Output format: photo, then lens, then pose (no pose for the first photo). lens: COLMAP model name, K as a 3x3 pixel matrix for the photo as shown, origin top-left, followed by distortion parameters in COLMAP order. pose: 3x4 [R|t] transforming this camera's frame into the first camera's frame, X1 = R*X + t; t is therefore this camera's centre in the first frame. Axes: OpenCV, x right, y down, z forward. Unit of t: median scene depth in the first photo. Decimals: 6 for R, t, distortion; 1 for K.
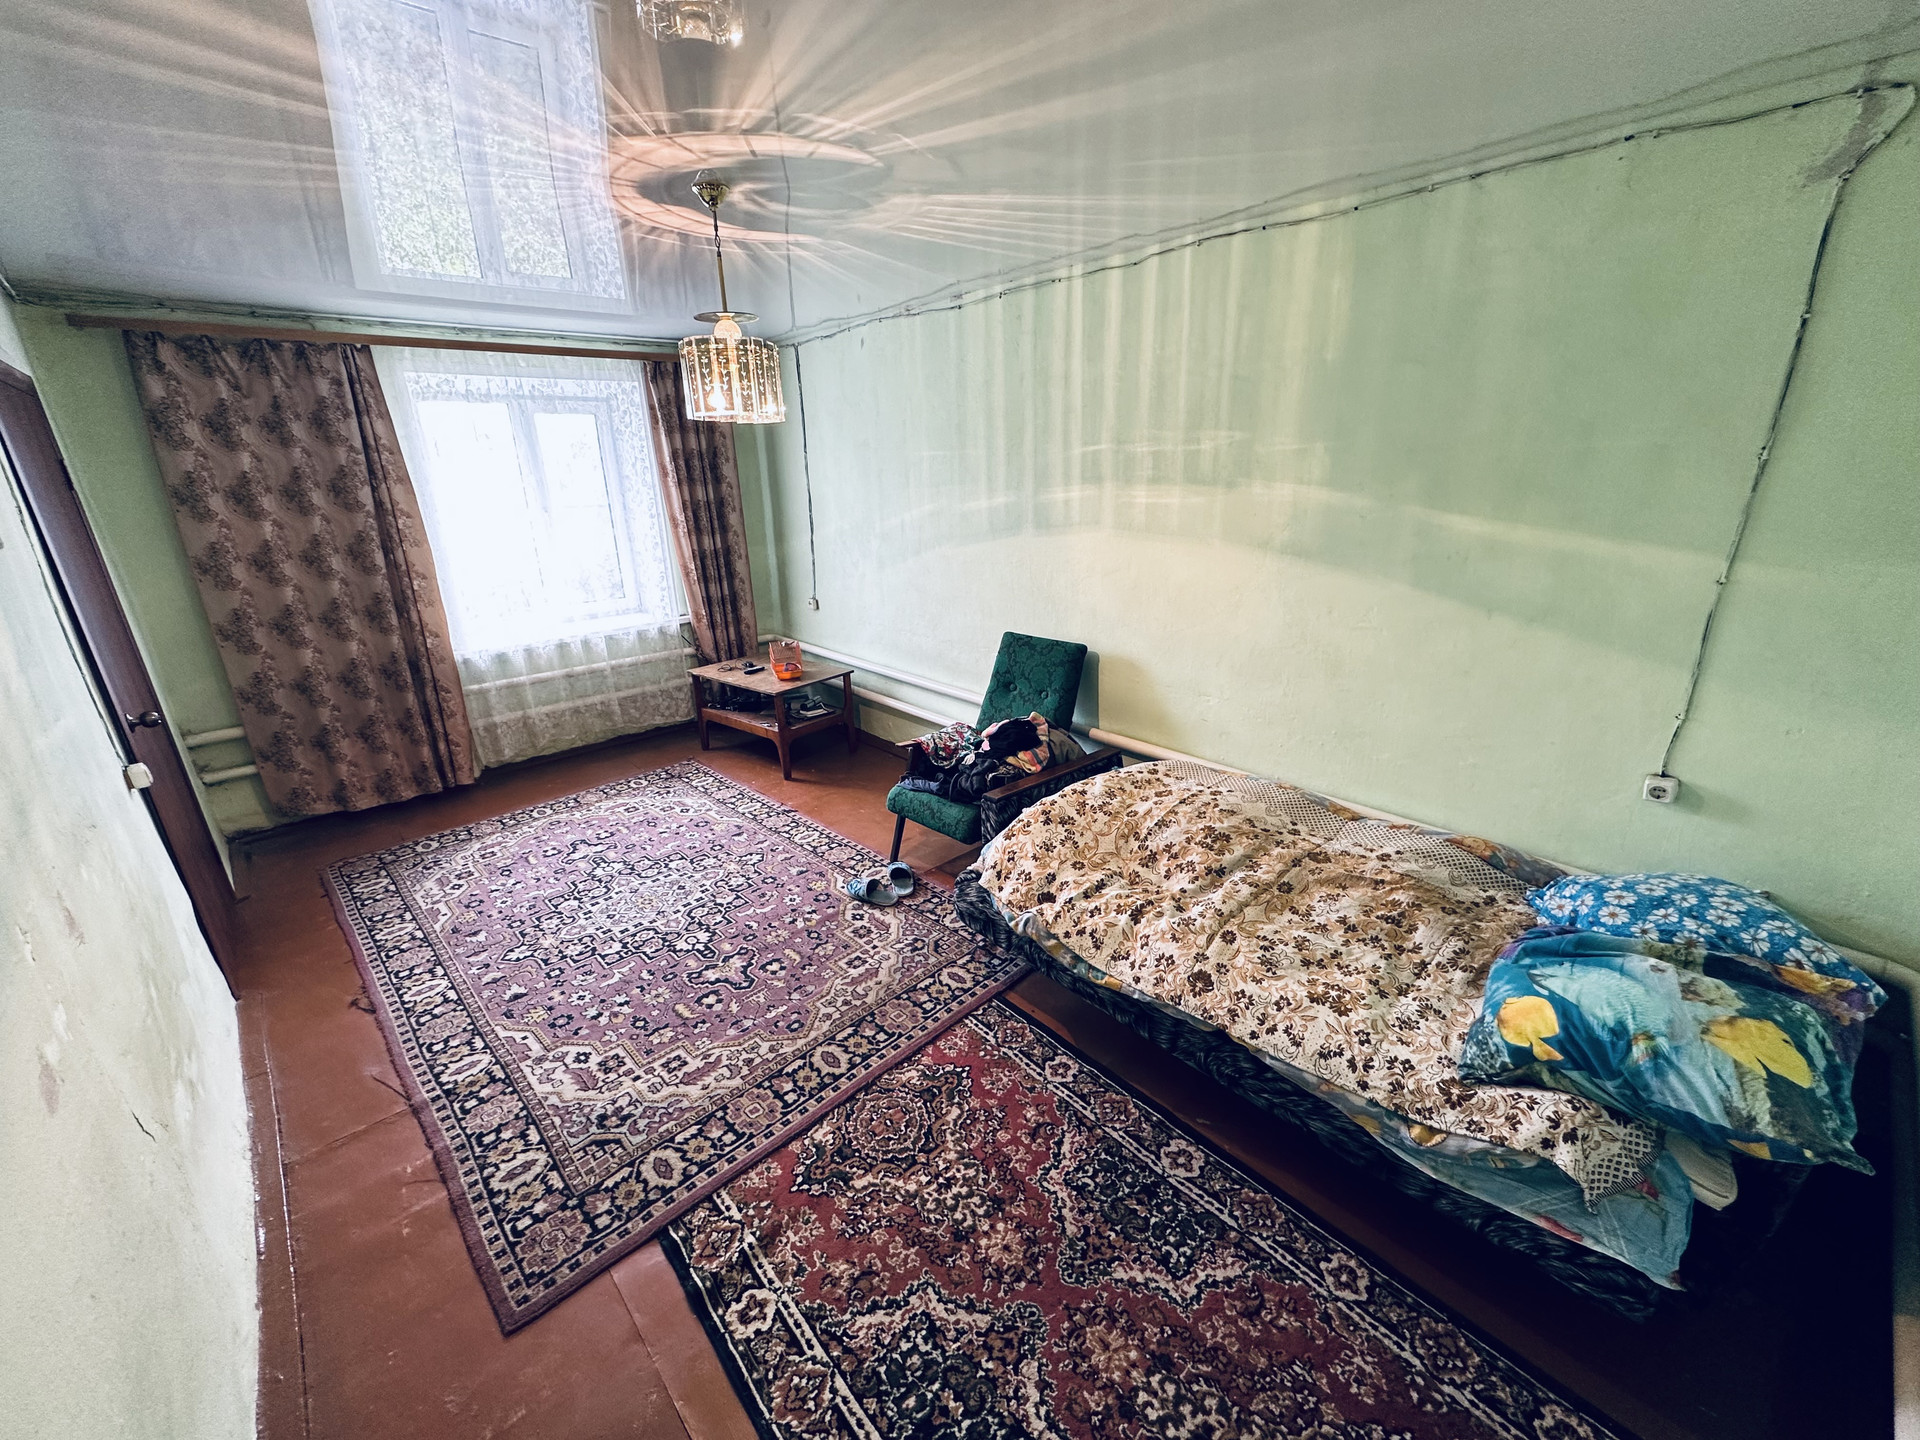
lens RADIAL K [[764.3, 0, 962.6], [0, 764.3, 716.2], [0, 0, 1]] dist [-0.004082, 0.000453]
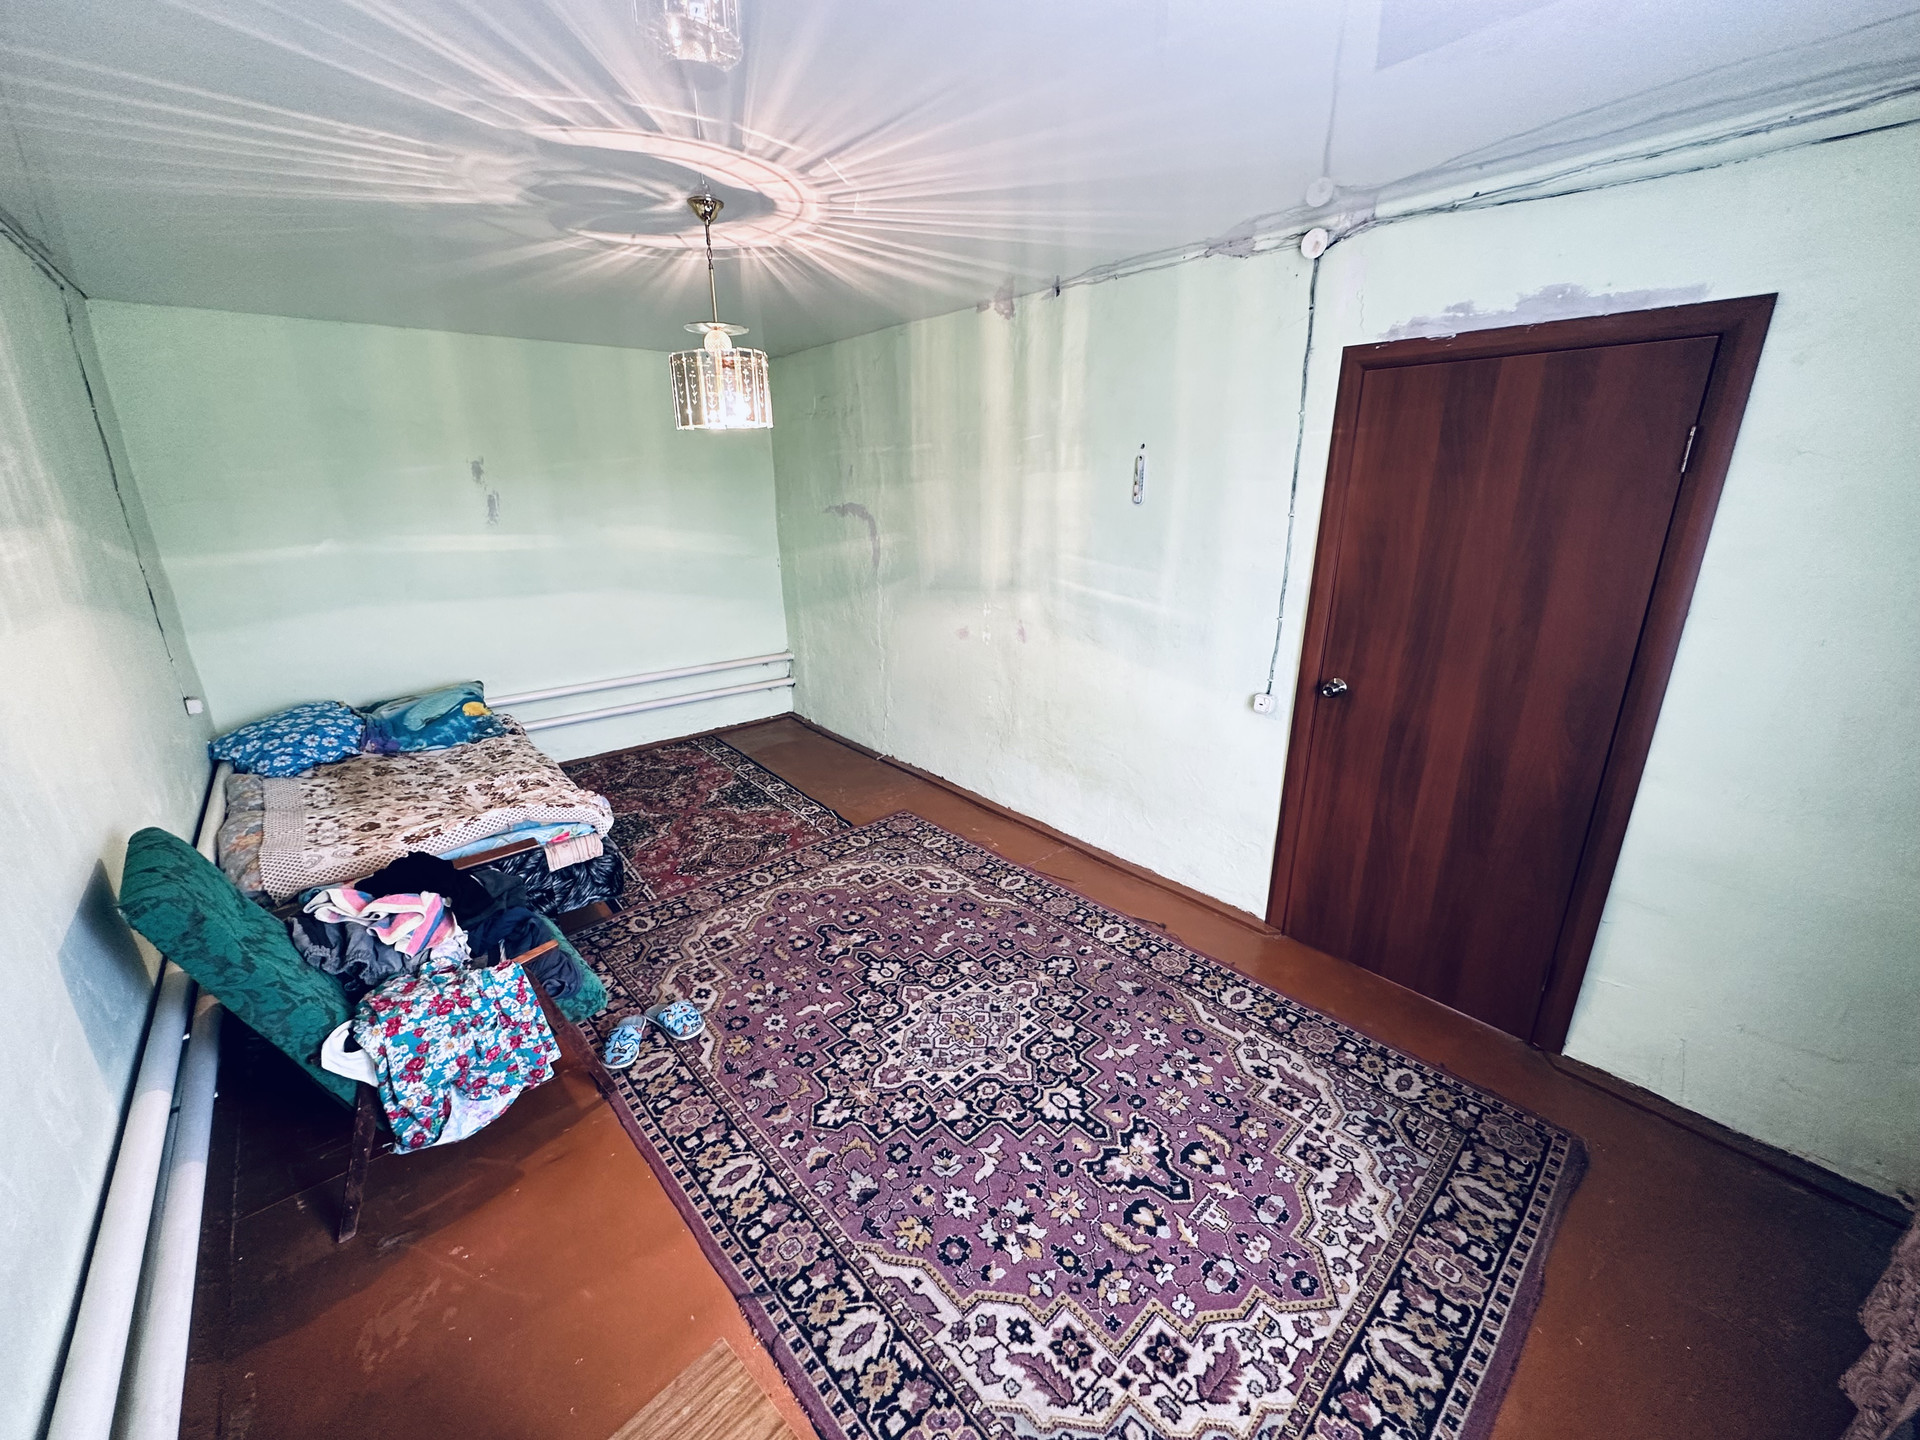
lens RADIAL K [[764.3, 0, 963.9], [0, 764.3, 718.5], [0, 0, 1]] dist [-0.004082, 0.000453]
pose [[-0.998737, 0.022268, 0.045033, -0.537211], [0.044561, 0.806585, 0.589436, -0.547390], [-0.023197, 0.590698, -0.806559, 1.690445]]
